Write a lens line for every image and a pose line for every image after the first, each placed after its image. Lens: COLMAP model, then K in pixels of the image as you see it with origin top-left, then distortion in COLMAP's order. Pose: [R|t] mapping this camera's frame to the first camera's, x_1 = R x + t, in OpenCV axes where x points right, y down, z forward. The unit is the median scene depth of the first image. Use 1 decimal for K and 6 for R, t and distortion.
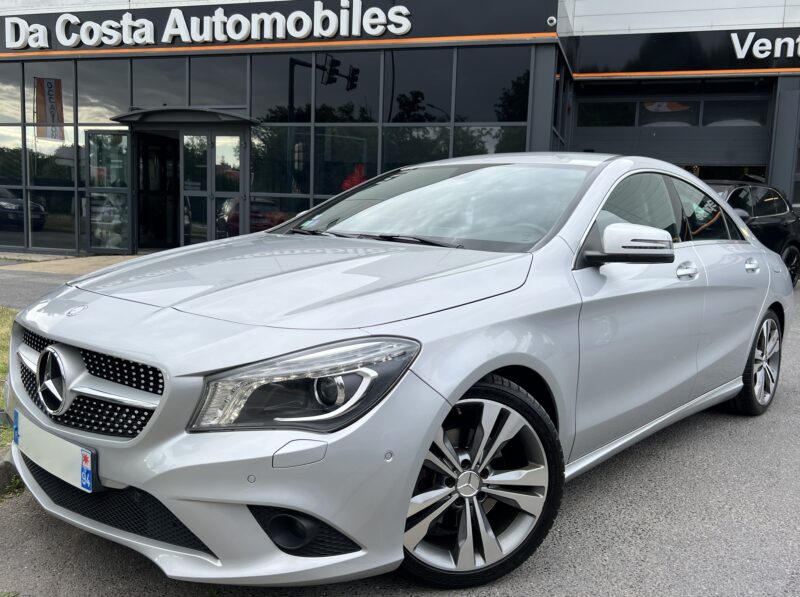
lens RADIAL K [[697.4, 0, 400.0], [0, 697.4, 298.5], [0, 0, 1]] dist [0.008174, -0.011825]
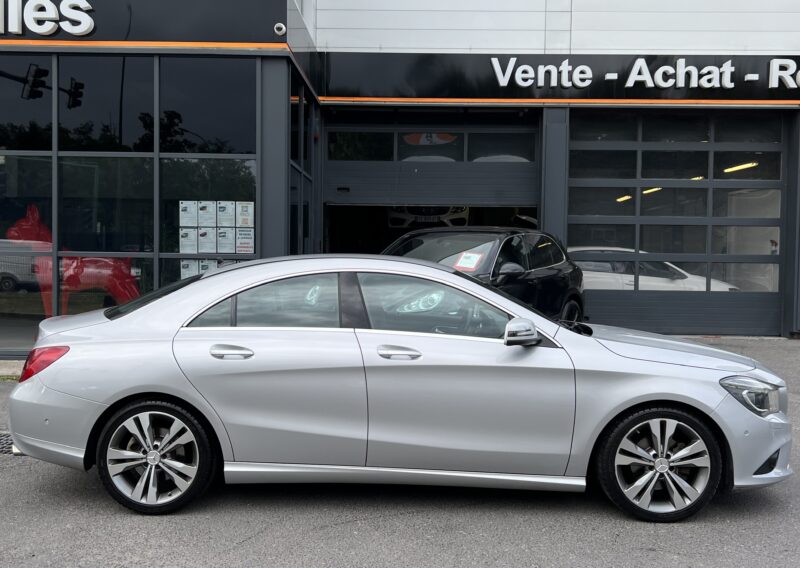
lens RADIAL K [[778.6, 0, 400.0], [0, 778.6, 284.0], [0, 0, 1]] dist [0.052444, -0.117563]
pose [[0.954035, -0.035045, 0.297640, 0.067446], [0.057478, 0.996099, -0.066952, -0.040660], [-0.294133, 0.080982, 0.952328, 0.131917]]
